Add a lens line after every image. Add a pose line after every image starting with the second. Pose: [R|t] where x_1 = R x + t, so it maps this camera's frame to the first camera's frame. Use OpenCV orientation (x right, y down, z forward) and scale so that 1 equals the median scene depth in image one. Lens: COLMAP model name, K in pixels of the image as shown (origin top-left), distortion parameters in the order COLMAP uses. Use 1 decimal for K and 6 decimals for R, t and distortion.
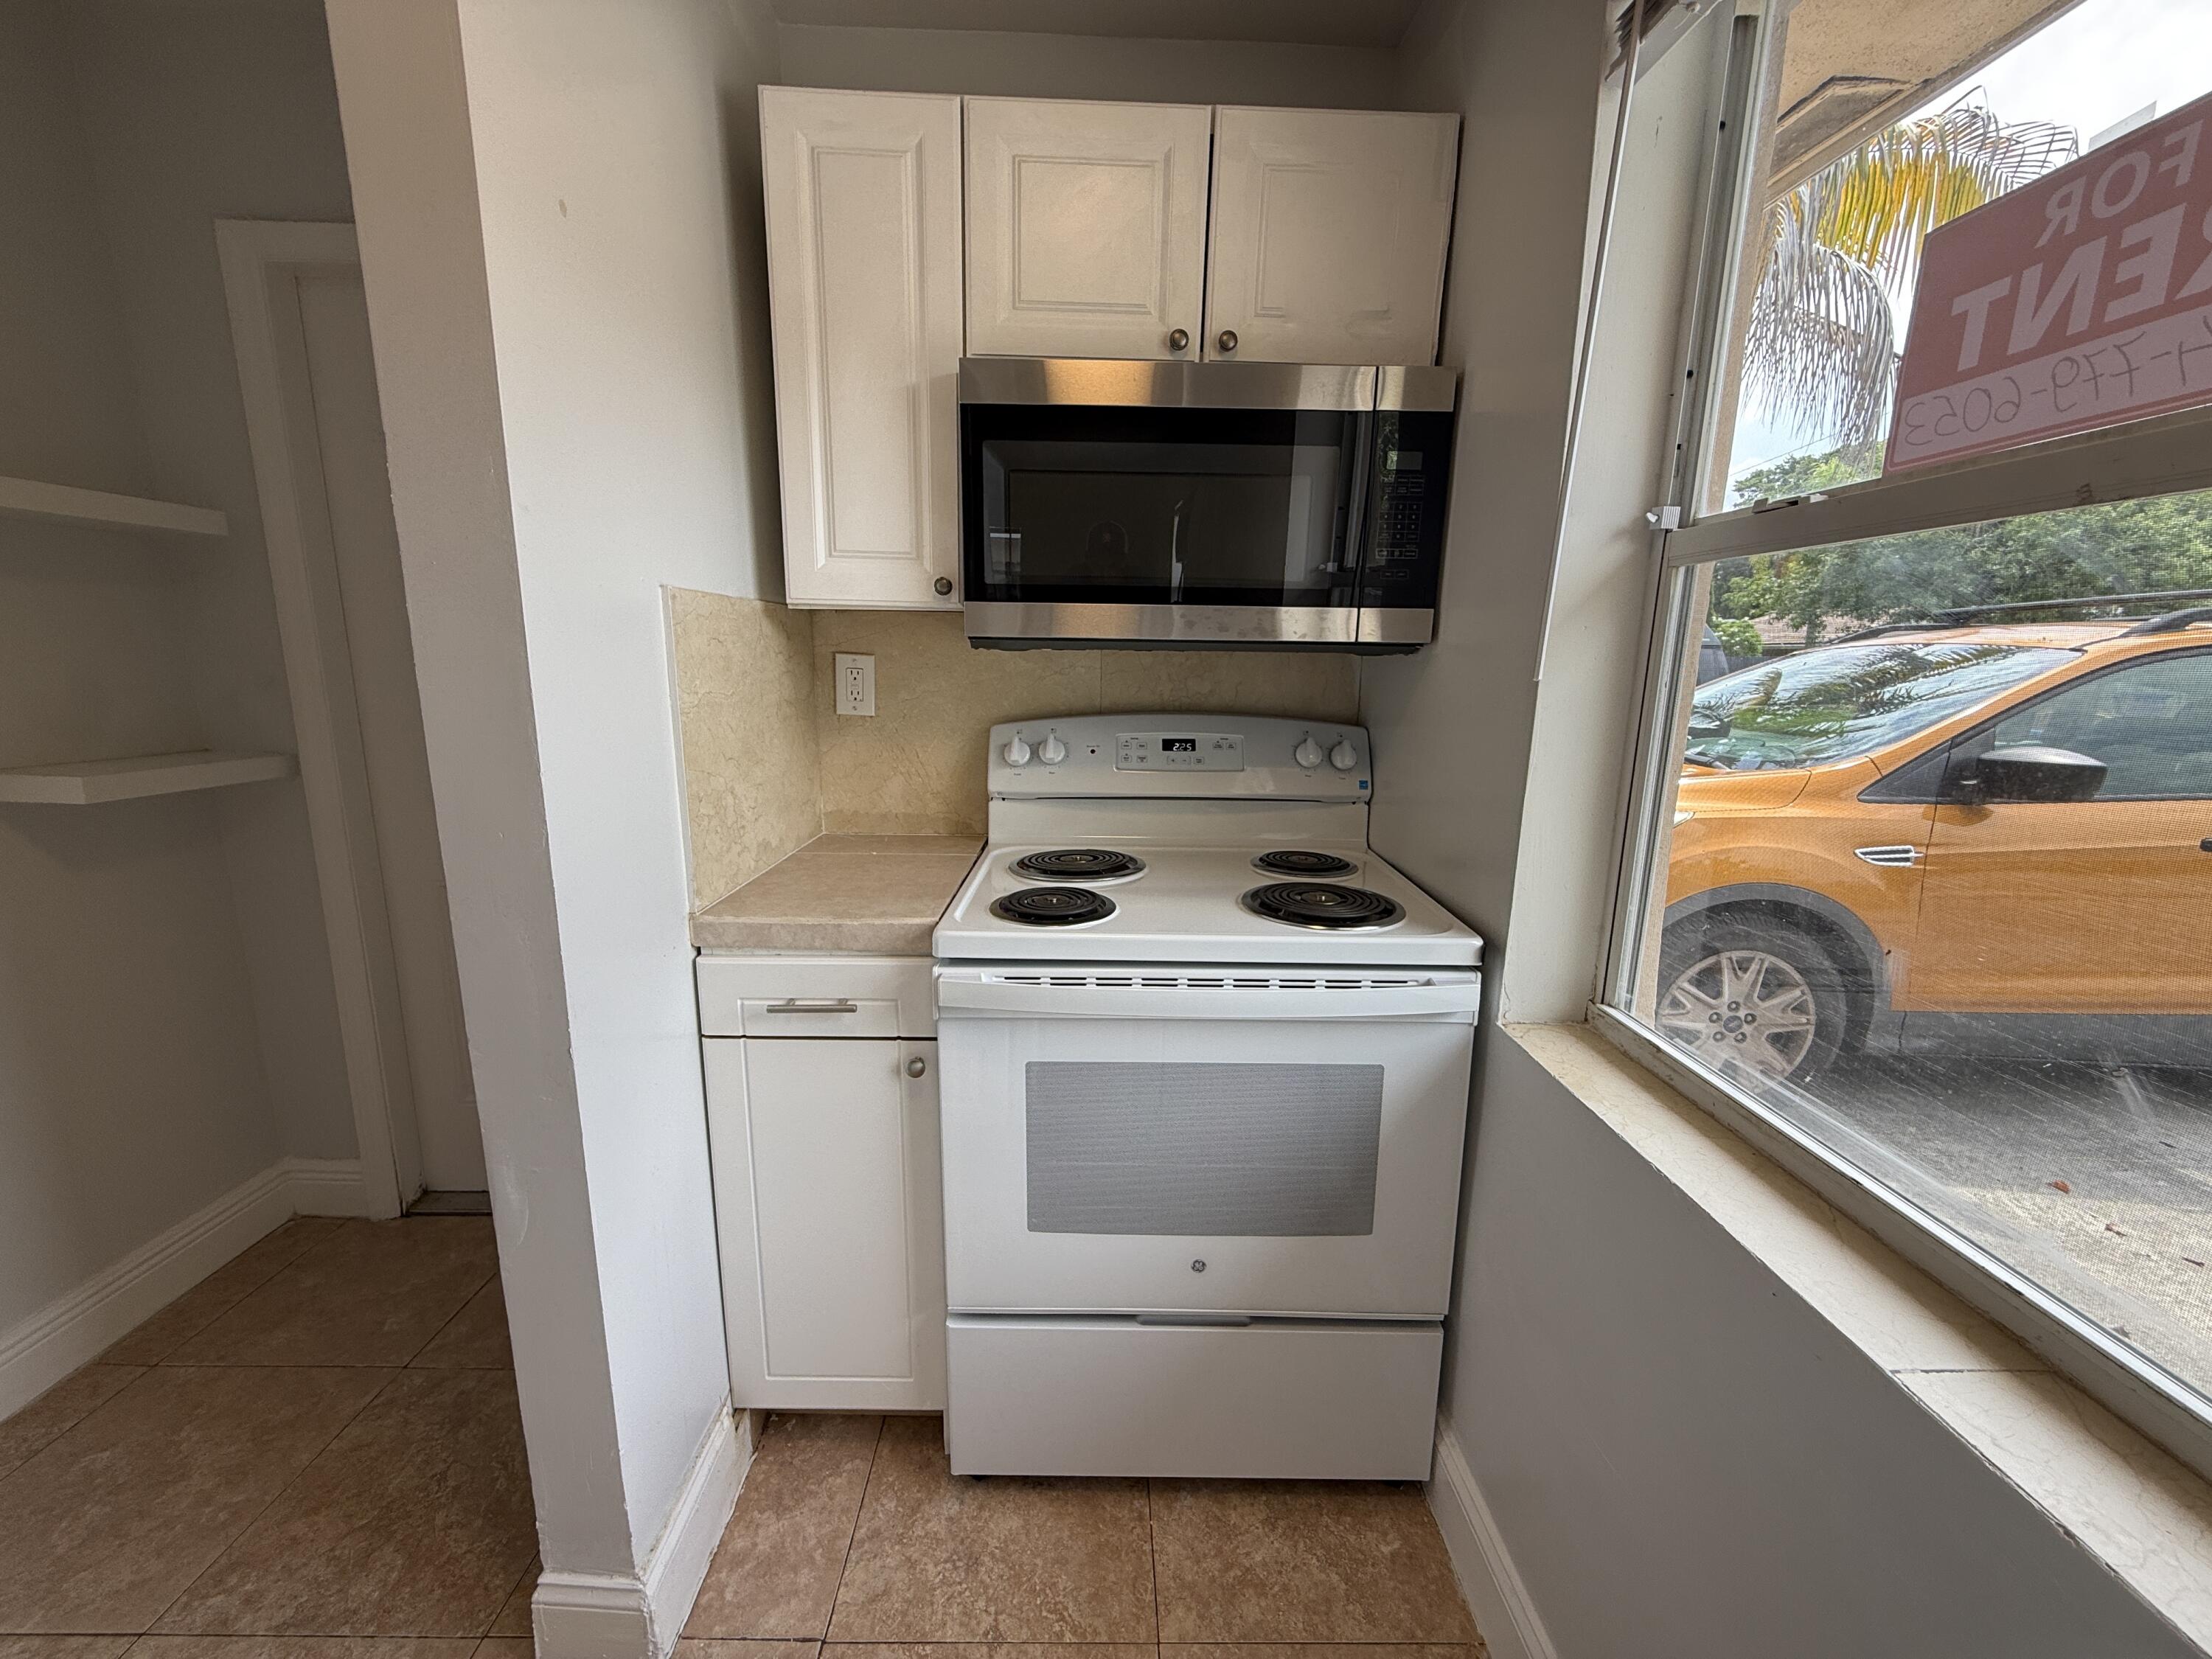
lens RADIAL K [[882.5, 0, 1099.5], [0, 882.5, 825.2], [0, 0, 1]] dist [0.001332, -0.000188]
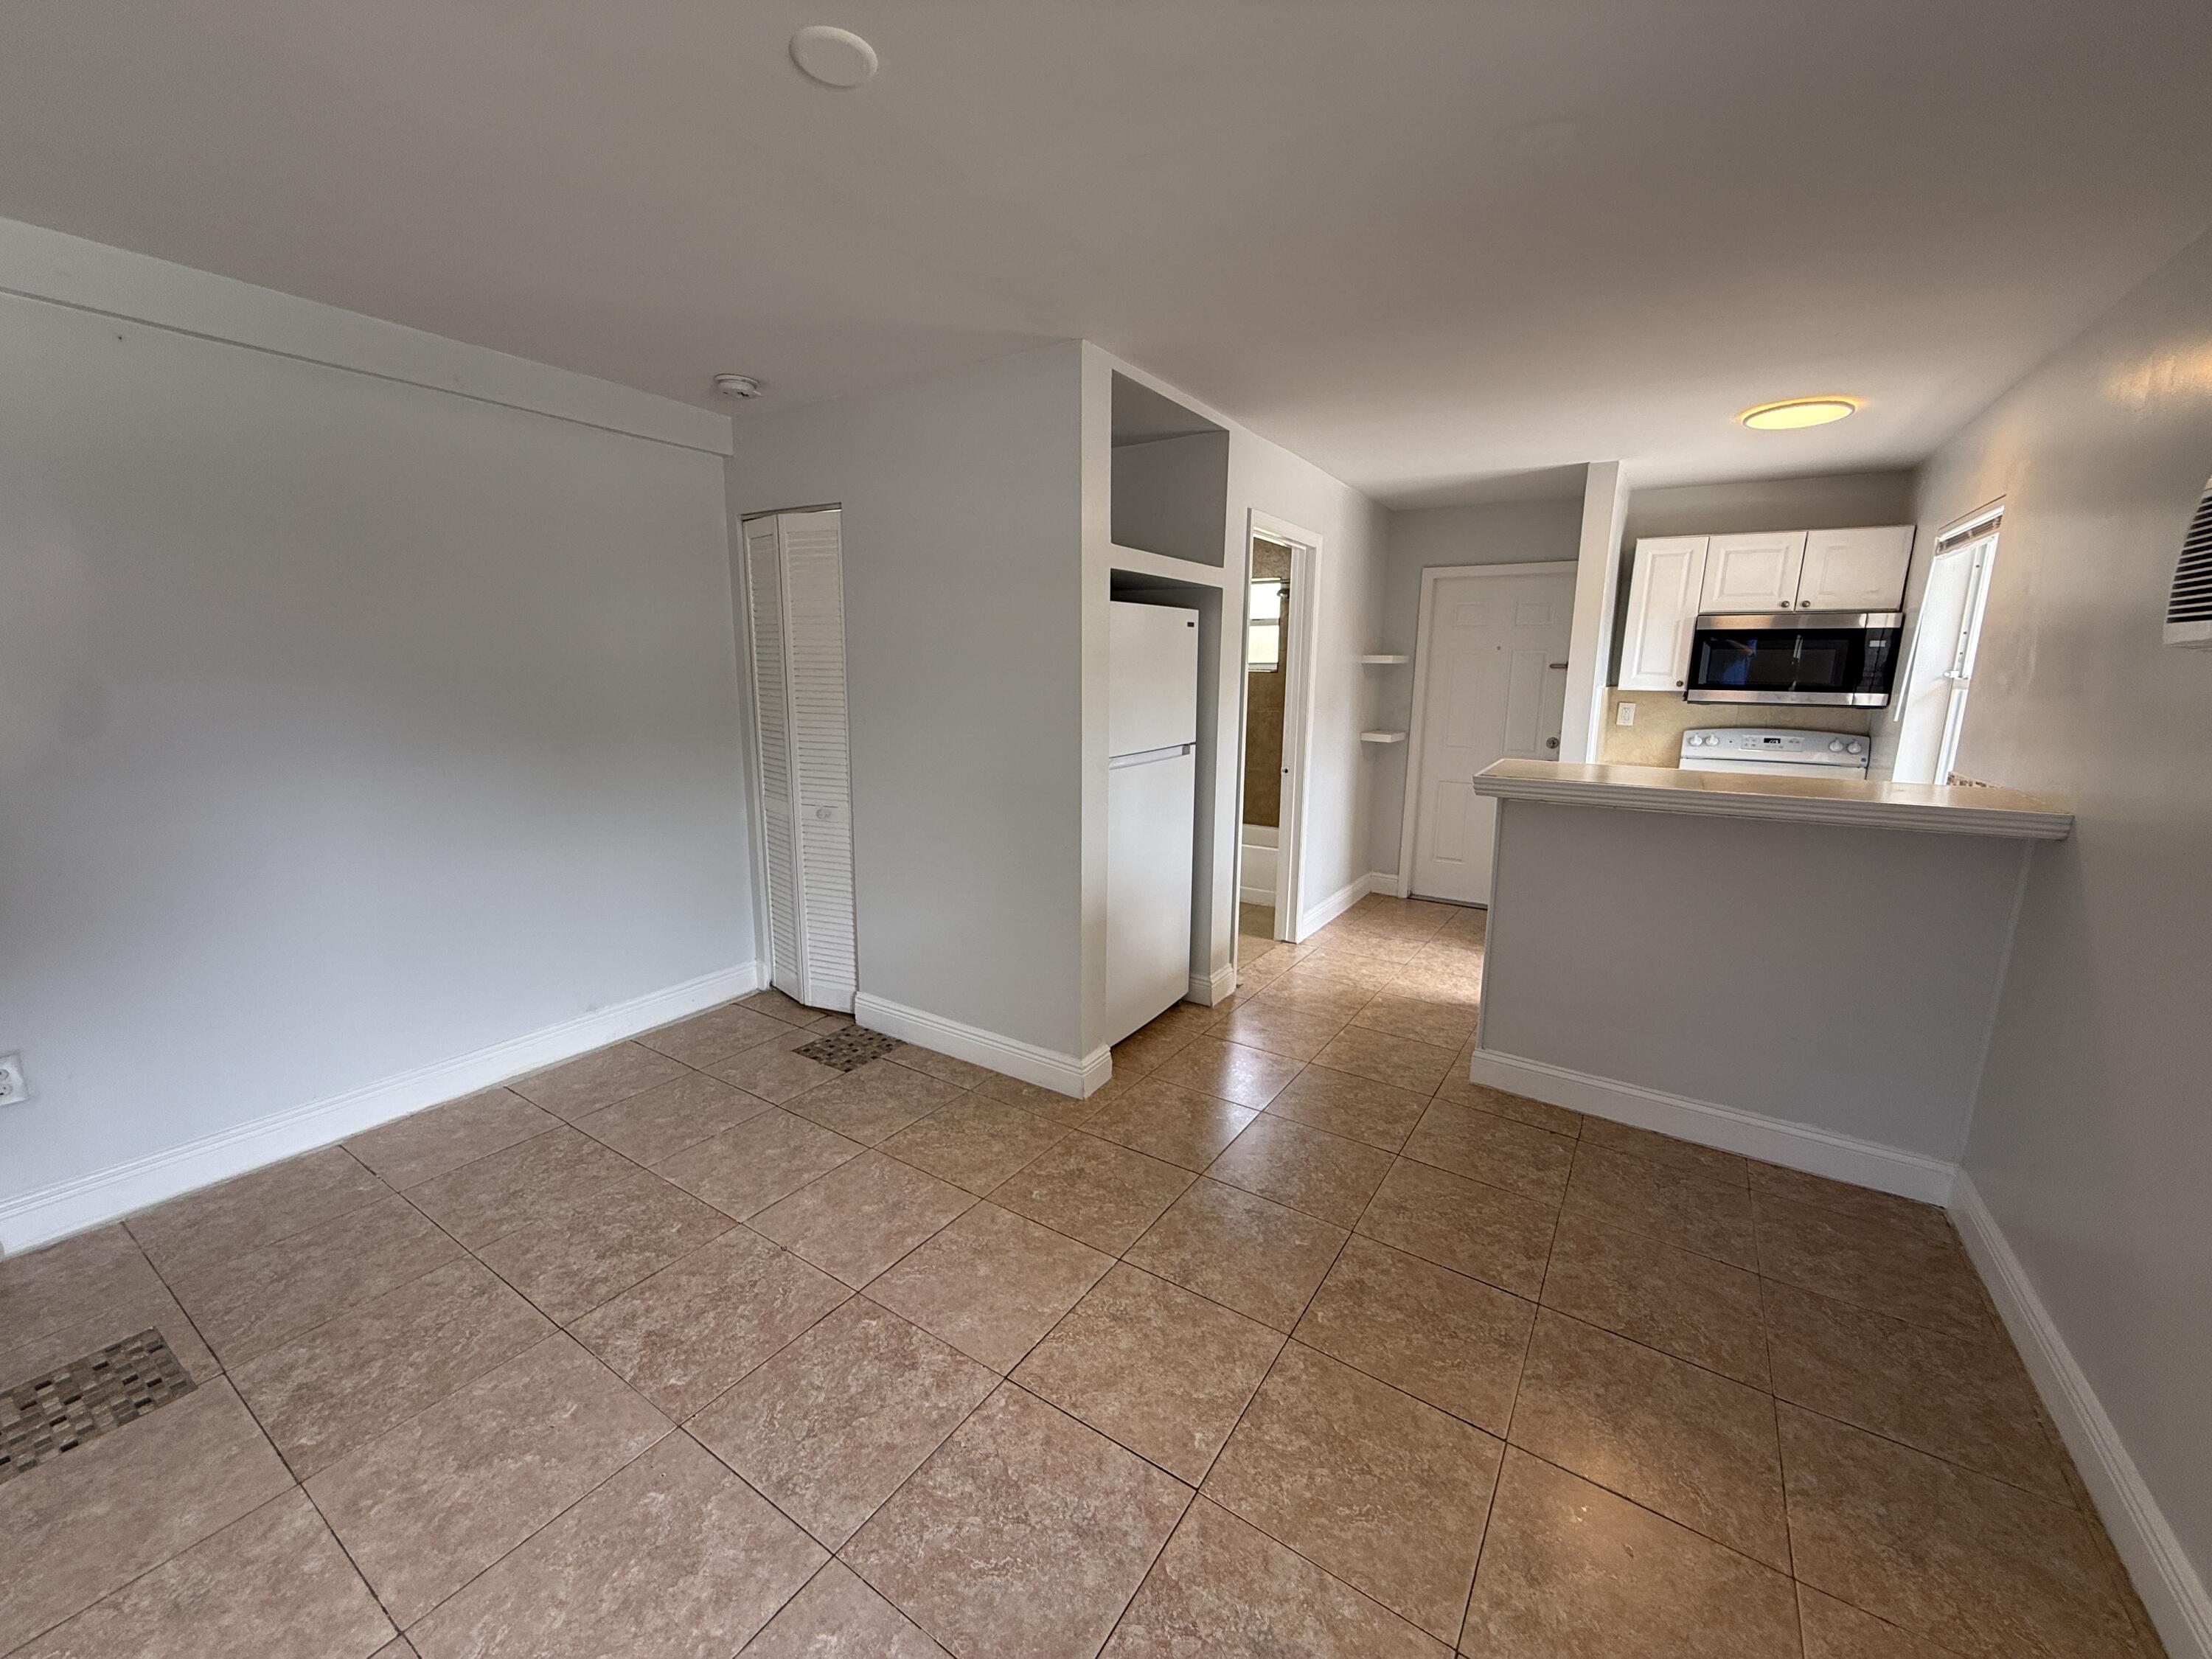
lens RADIAL K [[882.5, 0, 1099.5], [0, 882.5, 825.2], [0, 0, 1]] dist [0.001332, -0.000188]
pose [[0.830696, 0.096803, -0.548246, -0.119531], [-0.105658, 0.994282, 0.015467, 0.370410], [0.546609, 0.045078, 0.836174, -2.555662]]
